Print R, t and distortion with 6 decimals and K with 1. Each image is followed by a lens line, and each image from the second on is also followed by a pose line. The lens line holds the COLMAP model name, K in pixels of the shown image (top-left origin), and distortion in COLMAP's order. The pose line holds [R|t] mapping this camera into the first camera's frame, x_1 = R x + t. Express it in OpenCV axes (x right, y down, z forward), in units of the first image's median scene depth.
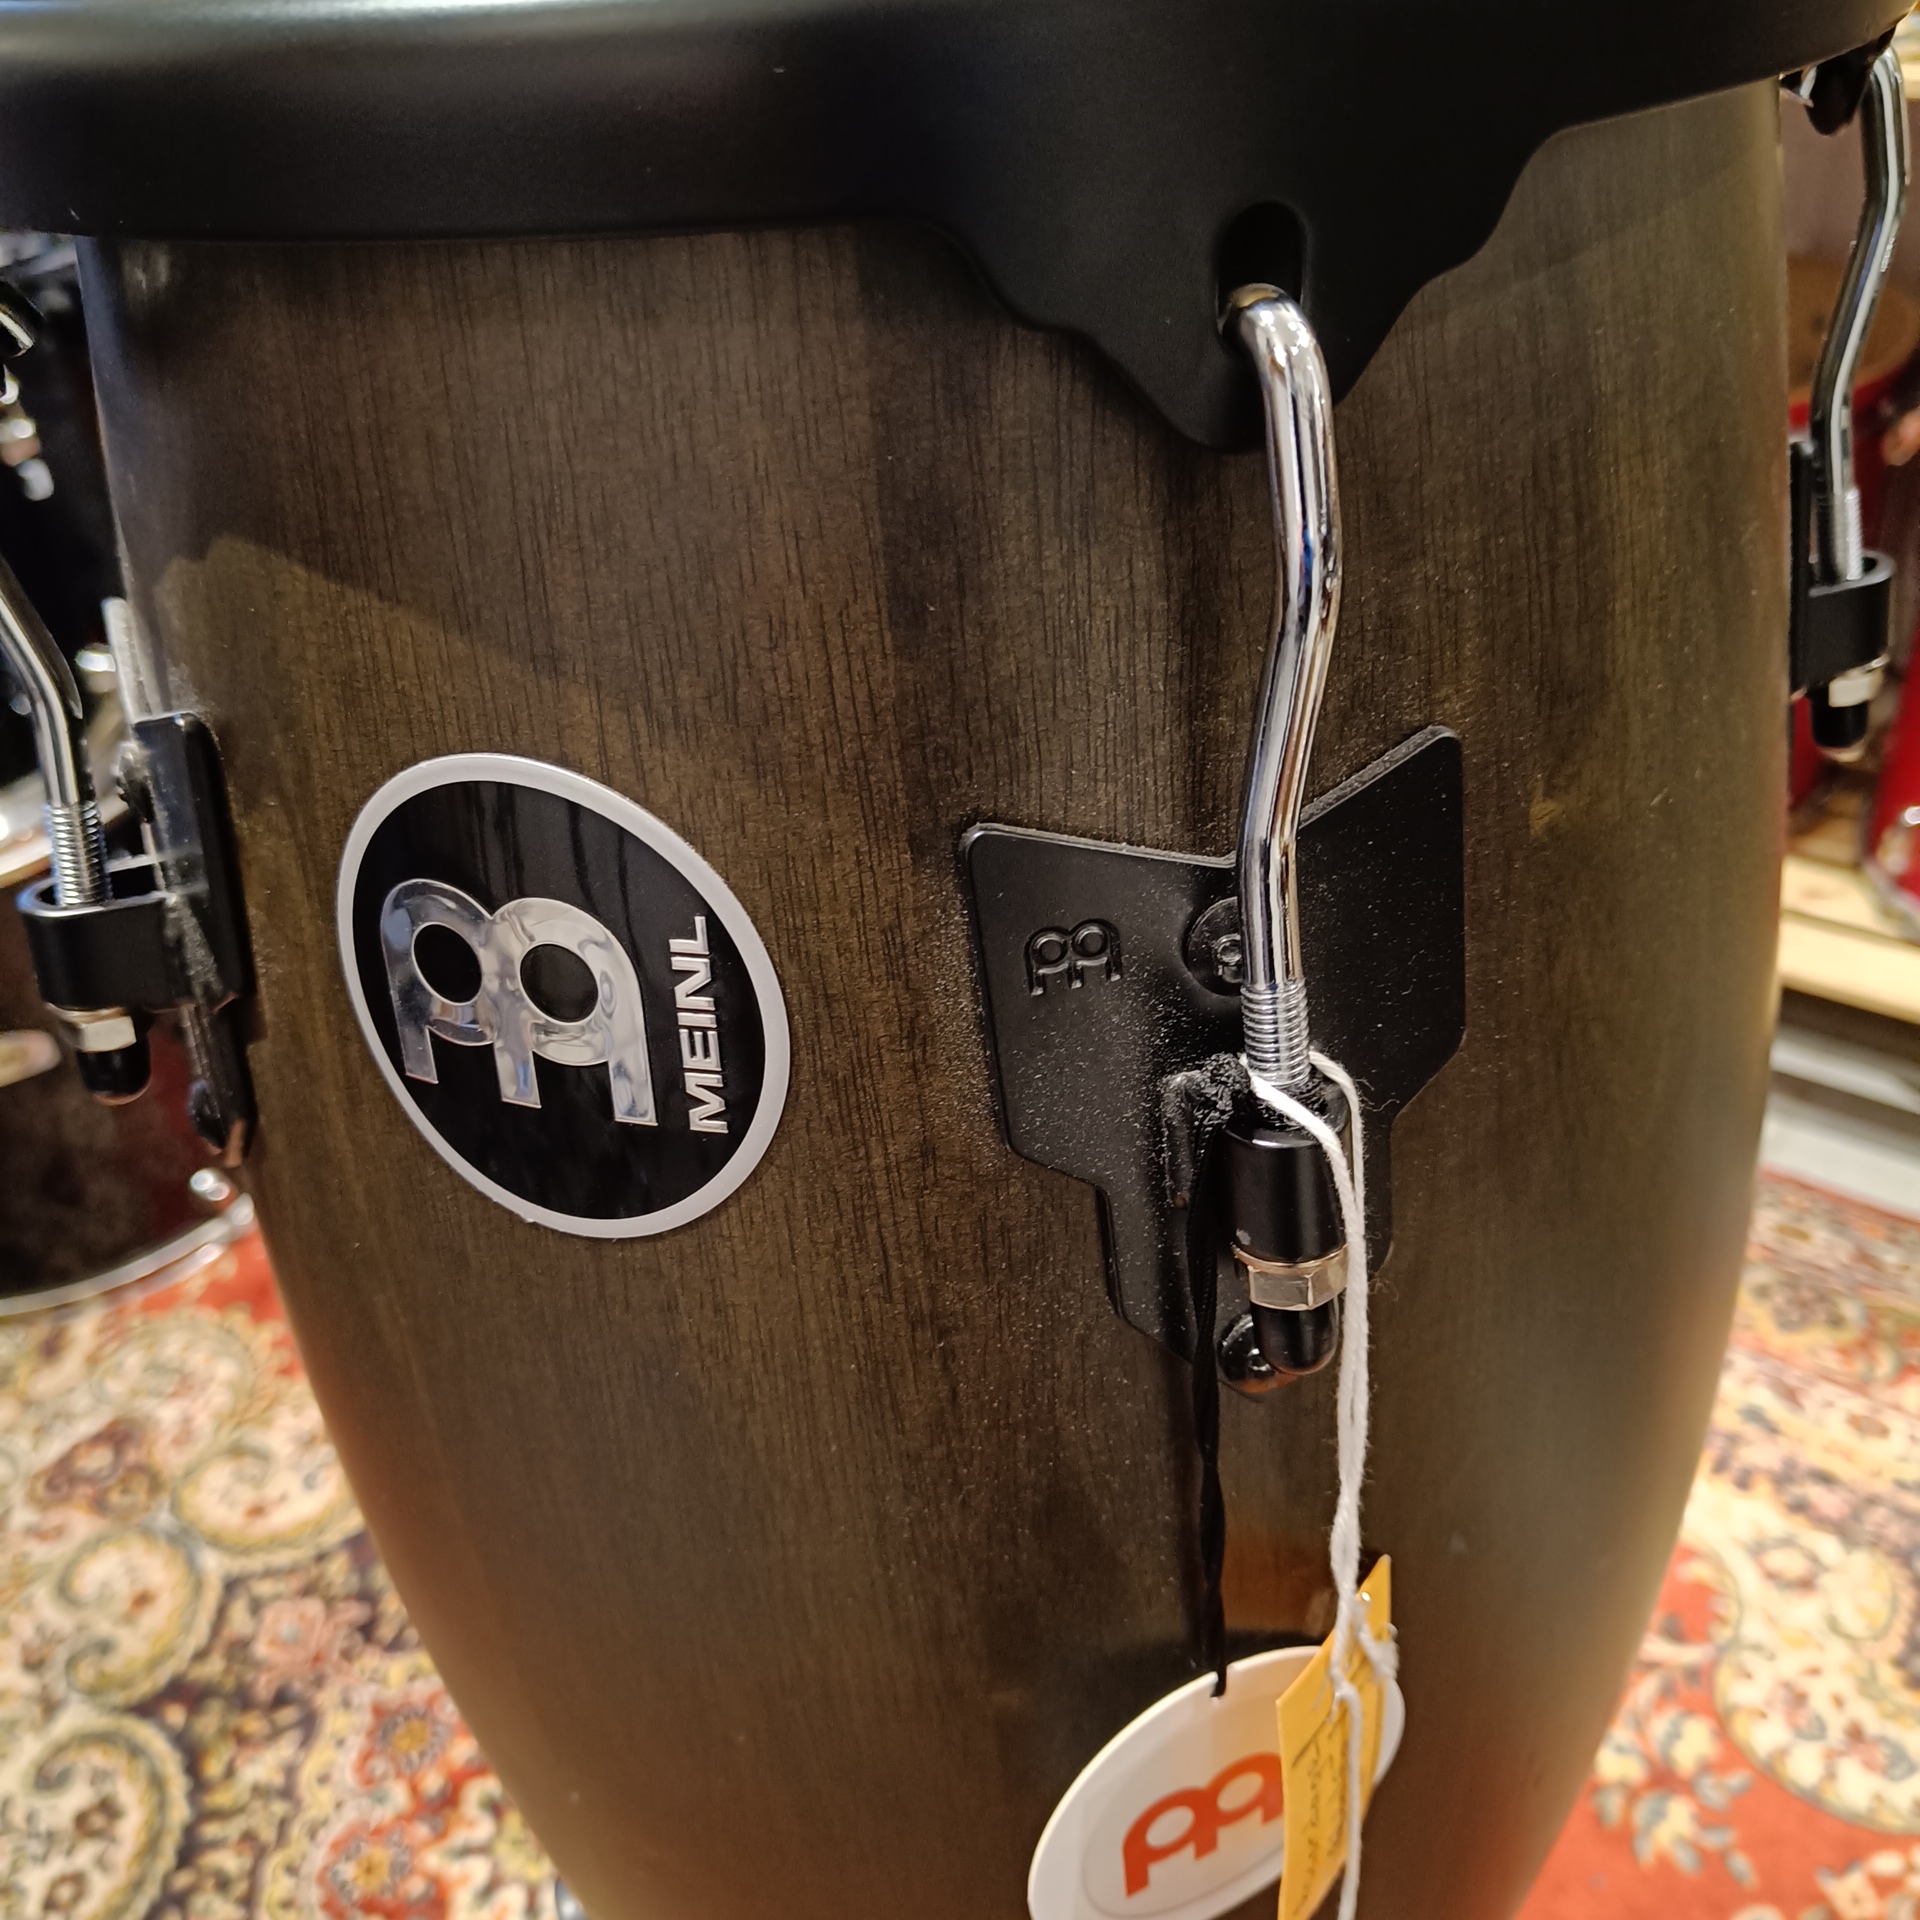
lens RADIAL K [[1892.1, 0, 942.1], [0, 1892.1, 979.2], [0, 0, 1]] dist [-0.004007, 0.000000]
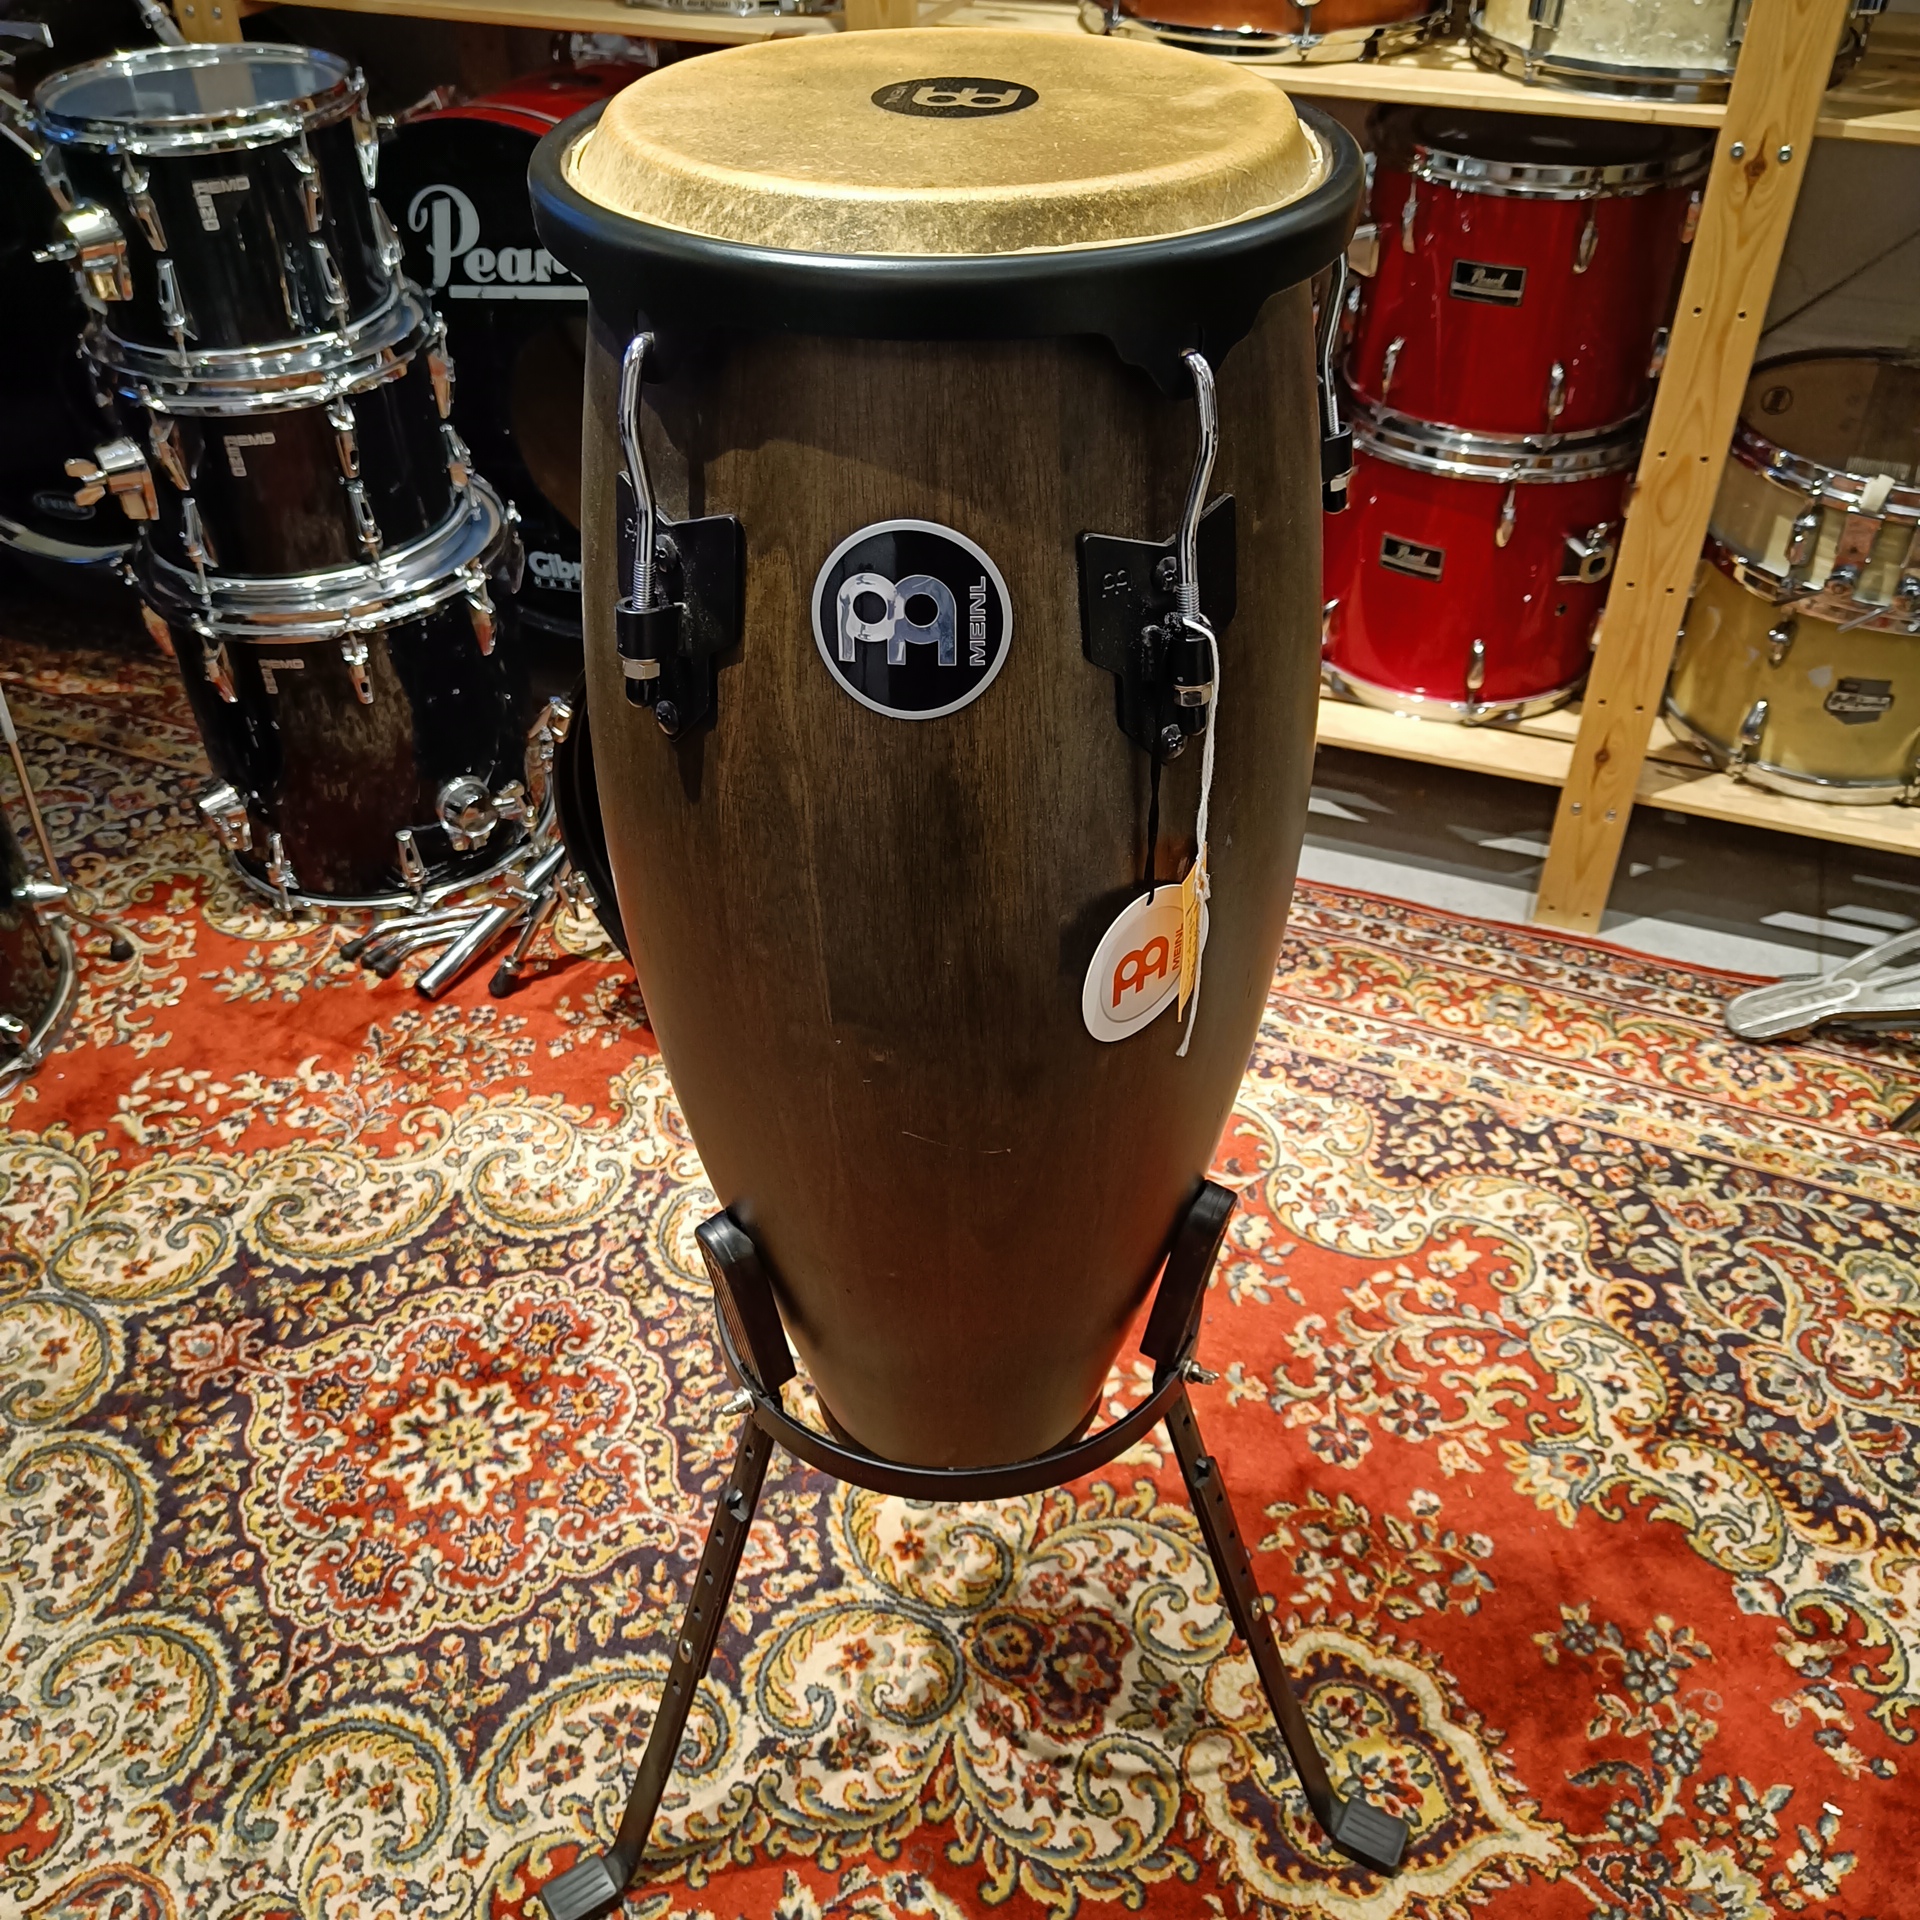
lens RADIAL K [[1892.1, 0, 971.3], [0, 1892.1, 951.3], [0, 0, 1]] dist [-0.004007, 0.000000]
pose [[0.952474, -0.112839, 0.282951, -0.204738], [0.098872, 0.993090, 0.063213, 0.068919], [-0.288128, -0.032232, 0.957049, -0.337902]]
